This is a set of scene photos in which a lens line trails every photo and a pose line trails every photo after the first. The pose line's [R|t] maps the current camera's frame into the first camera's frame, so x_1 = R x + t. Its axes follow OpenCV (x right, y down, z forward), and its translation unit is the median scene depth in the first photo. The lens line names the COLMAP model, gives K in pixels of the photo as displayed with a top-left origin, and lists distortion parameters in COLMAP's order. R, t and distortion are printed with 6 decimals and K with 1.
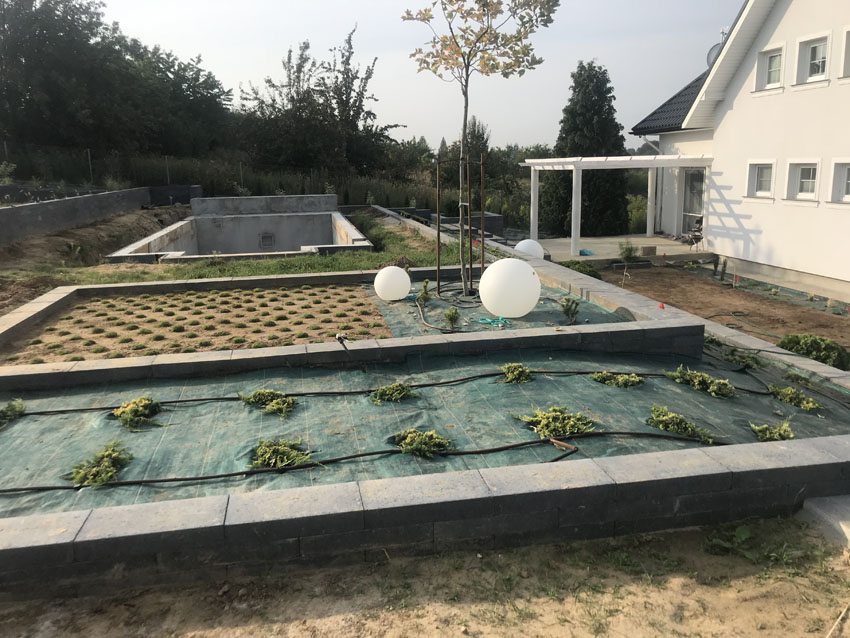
lens RADIAL K [[691.4, 0, 425.0], [0, 691.4, 319.0], [0, 0, 1]] dist [0.003112, 0.006637]
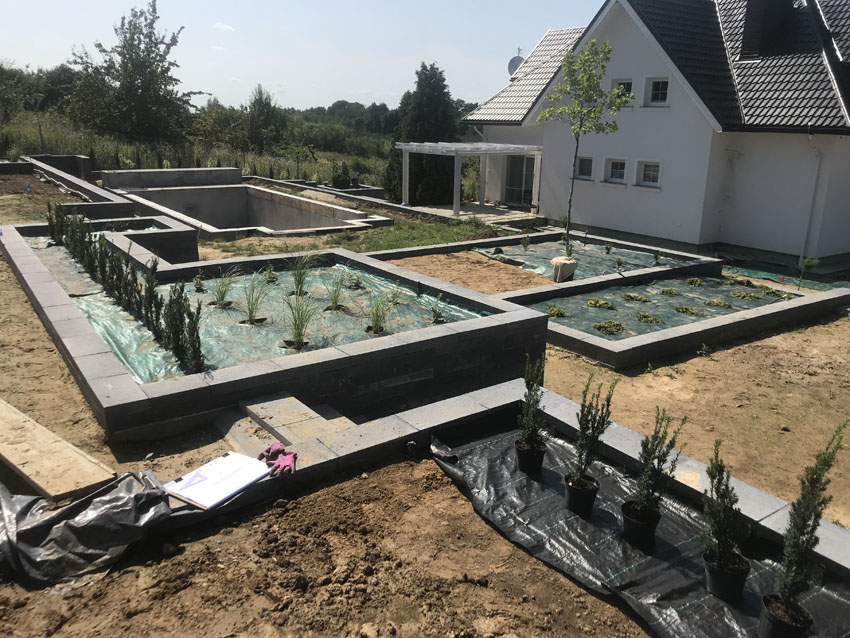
lens RADIAL K [[703.2, 0, 425.0], [0, 703.2, 319.0], [0, 0, 1]] dist [-0.009464, -0.002888]
pose [[0.910202, -0.066235, 0.408834, -0.240667], [0.043840, 0.996992, 0.063919, 0.001084], [-0.411838, -0.040255, 0.910367, -0.116695]]
